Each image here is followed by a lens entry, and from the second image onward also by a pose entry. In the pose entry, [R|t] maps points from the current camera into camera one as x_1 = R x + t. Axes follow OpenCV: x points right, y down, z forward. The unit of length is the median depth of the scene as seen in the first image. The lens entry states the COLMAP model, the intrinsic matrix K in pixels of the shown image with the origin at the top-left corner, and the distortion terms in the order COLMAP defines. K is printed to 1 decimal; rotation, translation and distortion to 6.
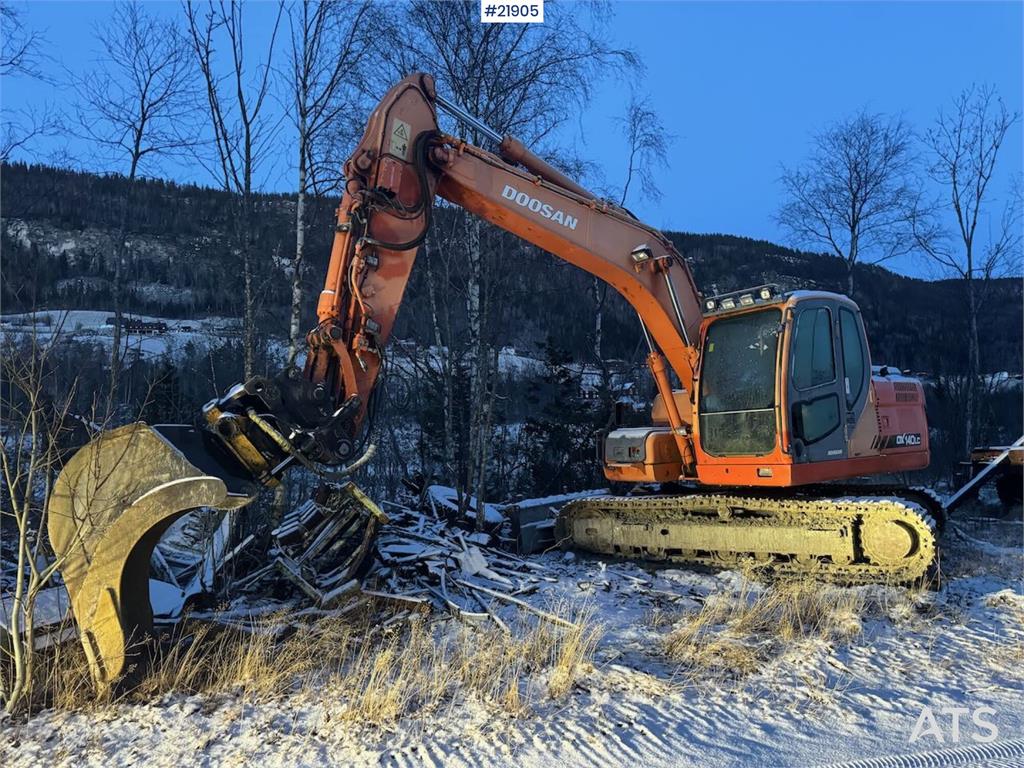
lens RADIAL K [[718.2, 0, 512.0], [0, 718.2, 384.0], [0, 0, 1]] dist [0.103449, -0.138137]
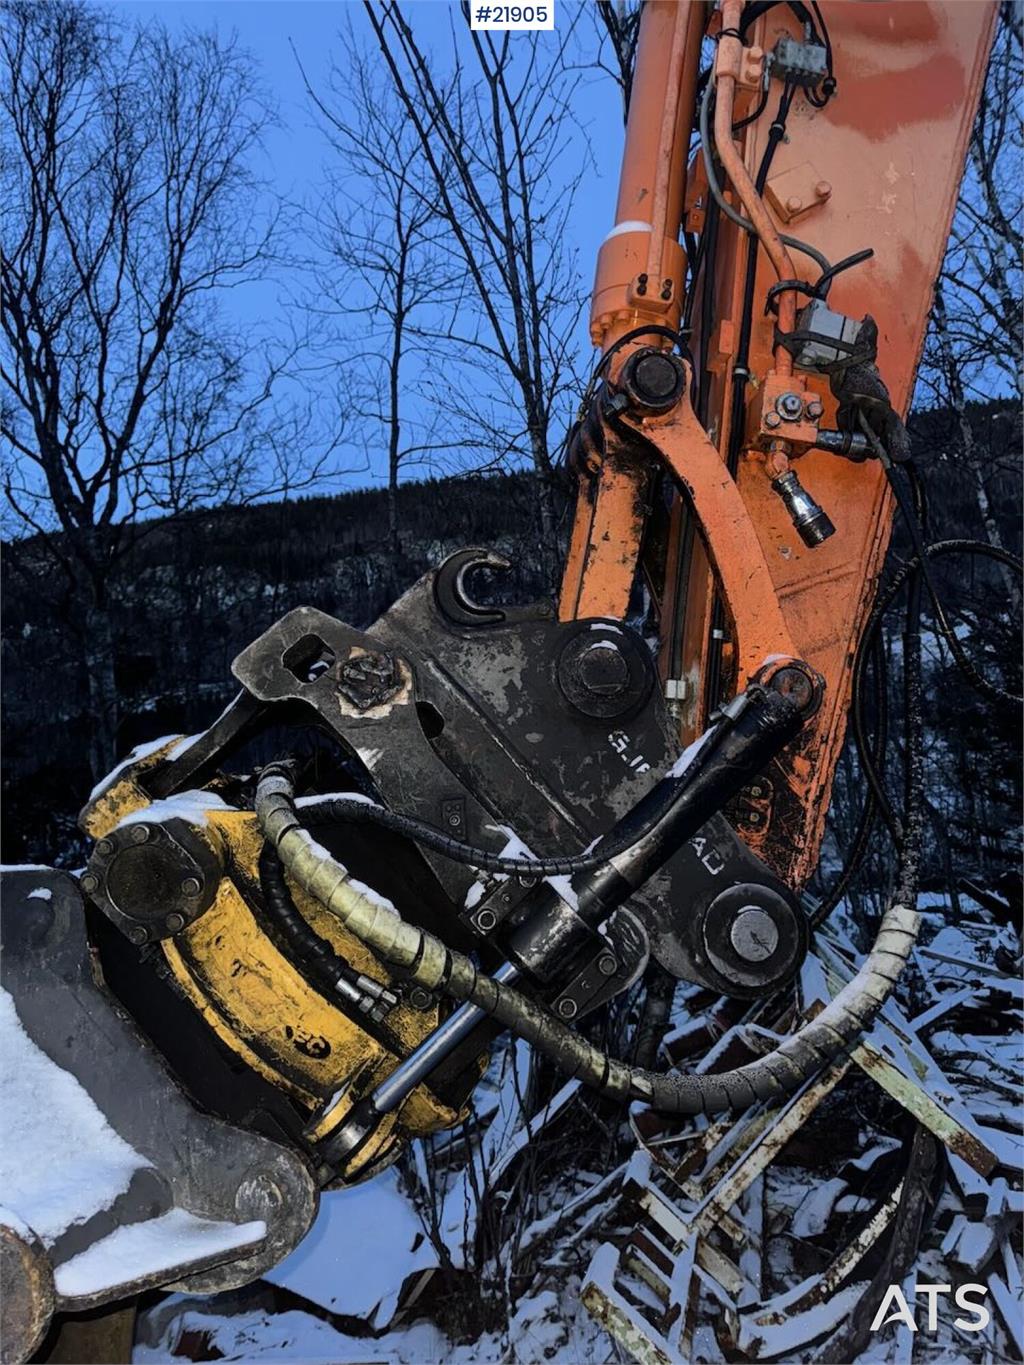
lens RADIAL K [[964.1, 0, 533.7], [0, 964.1, 698.4], [0, 0, 1]] dist [0.068037, -0.078489]
pose [[0.867179, -0.098917, -0.488074, -0.098713], [0.105541, 0.994316, -0.013999, 0.015762], [0.486684, -0.039372, 0.872690, 0.492505]]
